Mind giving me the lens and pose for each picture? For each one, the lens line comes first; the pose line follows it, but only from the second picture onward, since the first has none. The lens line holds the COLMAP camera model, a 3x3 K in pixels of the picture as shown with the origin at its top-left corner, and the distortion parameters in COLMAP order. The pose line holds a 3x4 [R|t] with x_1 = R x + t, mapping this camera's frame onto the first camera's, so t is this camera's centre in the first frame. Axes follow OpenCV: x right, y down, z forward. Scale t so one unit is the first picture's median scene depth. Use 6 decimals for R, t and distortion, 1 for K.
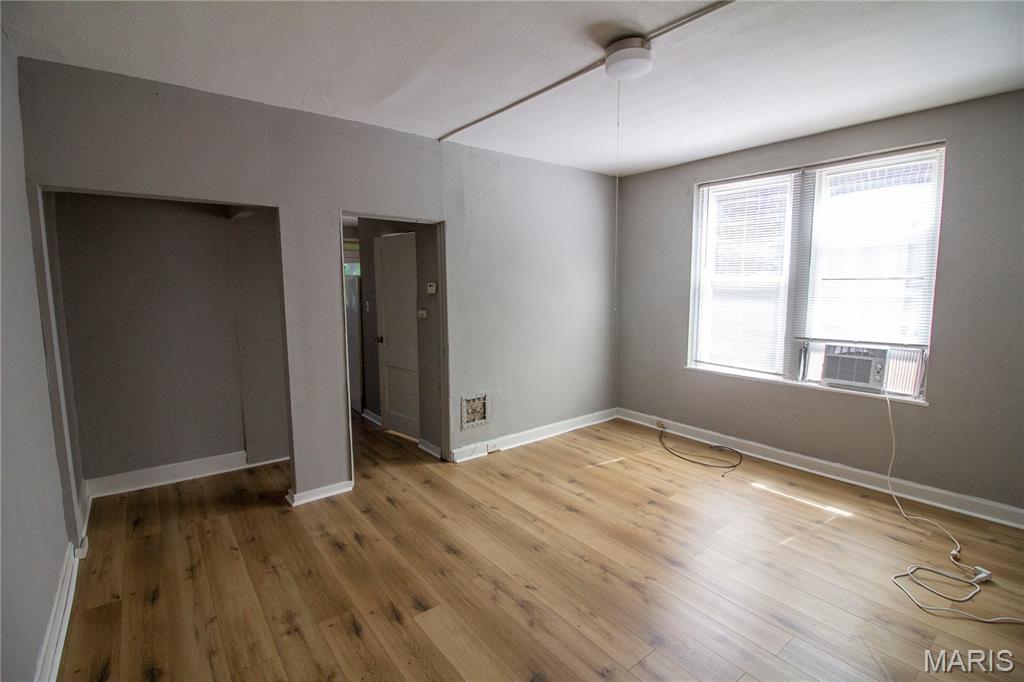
lens RADIAL K [[472.0, 0, 508.0], [0, 472.0, 337.3], [0, 0, 1]] dist [-0.000613, -0.013369]
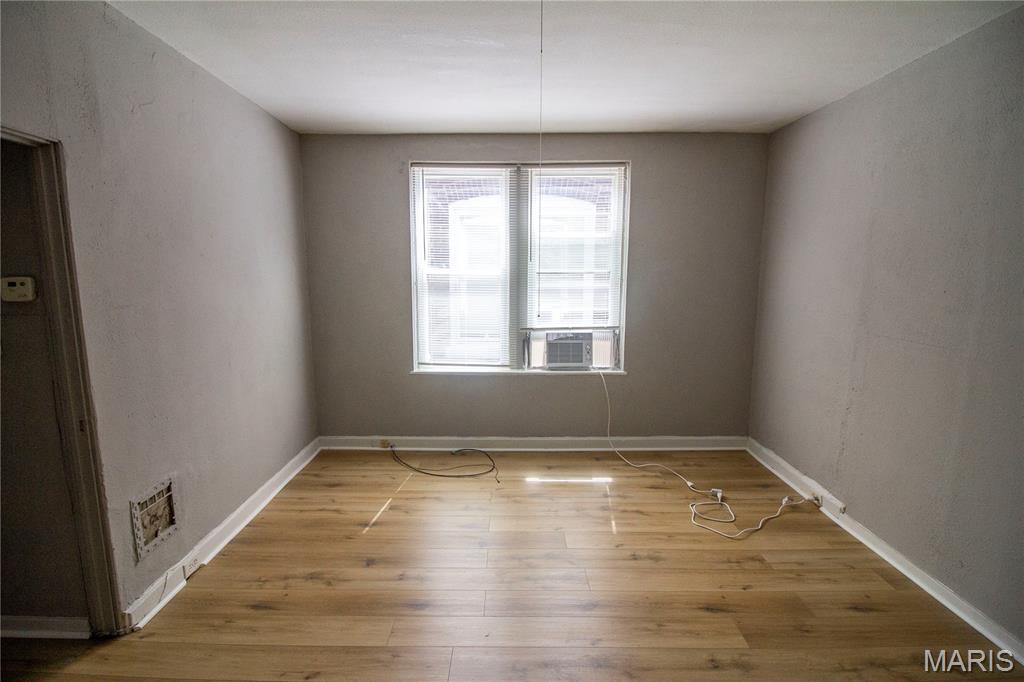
lens RADIAL K [[473.4, 0, 505.1], [0, 473.4, 339.5], [0, 0, 1]] dist [-0.000366, -0.013912]
pose [[0.612759, -0.104430, 0.783339, -0.242108], [0.085801, 0.994162, 0.065419, -0.048272], [-0.785598, 0.027125, 0.618142, 0.385967]]
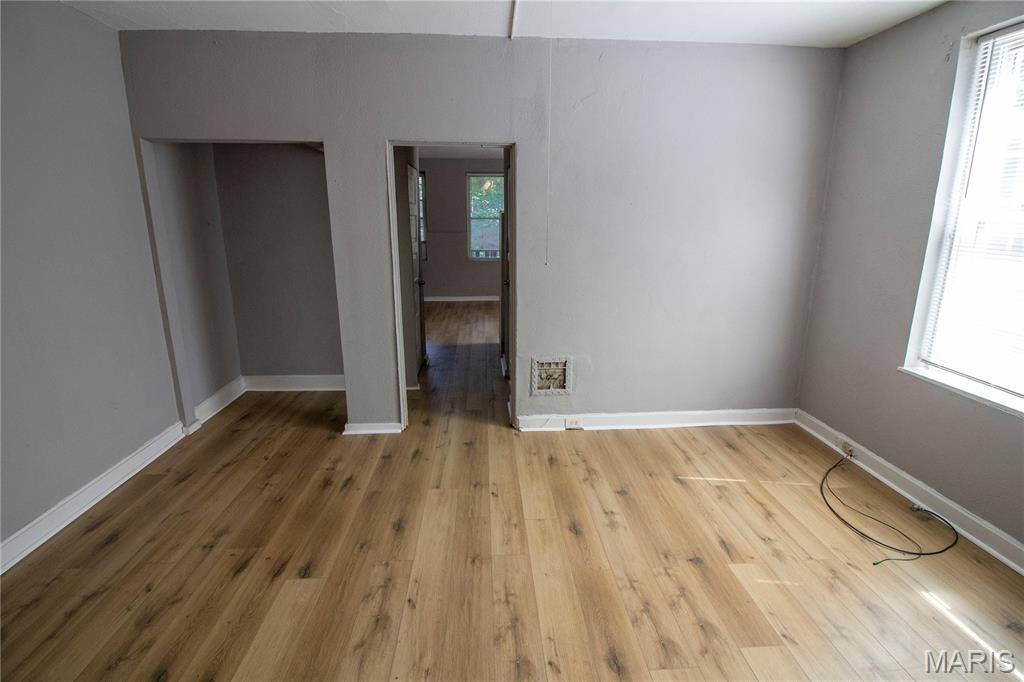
lens RADIAL K [[487.8, 0, 510.5], [0, 487.8, 337.6], [0, 0, 1]] dist [0.001535, -0.014239]
pose [[0.826470, 0.135606, -0.546405, 0.363009], [-0.069788, 0.987749, 0.139579, -0.031222], [0.558639, -0.077226, 0.825808, 0.271558]]
